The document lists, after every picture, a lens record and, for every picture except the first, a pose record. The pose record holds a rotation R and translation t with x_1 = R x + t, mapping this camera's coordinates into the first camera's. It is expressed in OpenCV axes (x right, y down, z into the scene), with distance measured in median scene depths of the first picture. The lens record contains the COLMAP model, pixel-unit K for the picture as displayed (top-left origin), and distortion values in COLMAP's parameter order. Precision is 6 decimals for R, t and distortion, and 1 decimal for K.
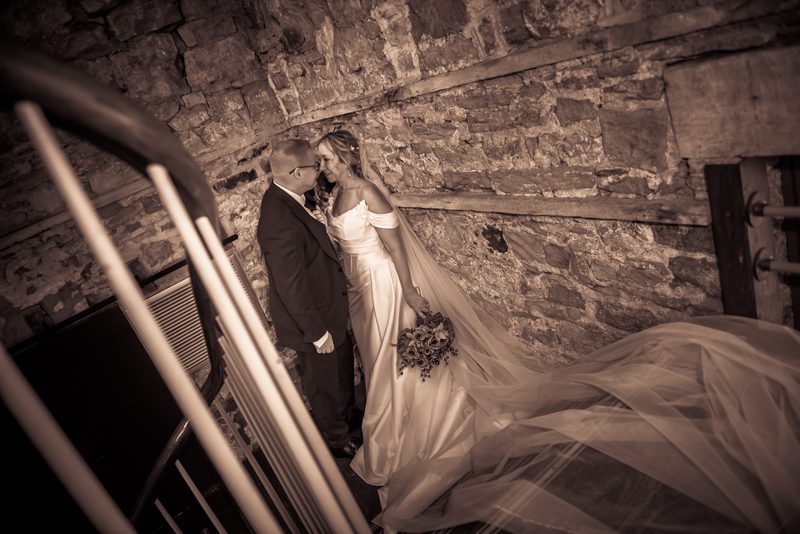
lens RADIAL K [[545.6, 0, 400.0], [0, 545.6, 267.0], [0, 0, 1]] dist [-0.055871, -0.000704]
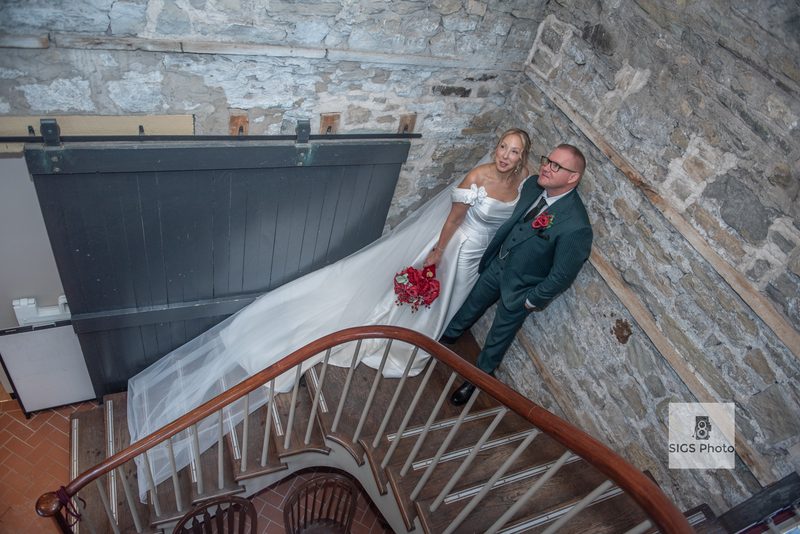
lens RADIAL K [[545.6, 0, 400.0], [0, 545.6, 267.0], [0, 0, 1]] dist [-0.055871, -0.000704]
pose [[0.809185, 0.544329, 0.221190, -0.611005], [-0.587351, 0.739494, 0.328889, -0.274082], [0.015455, -0.396048, 0.918100, -0.105997]]
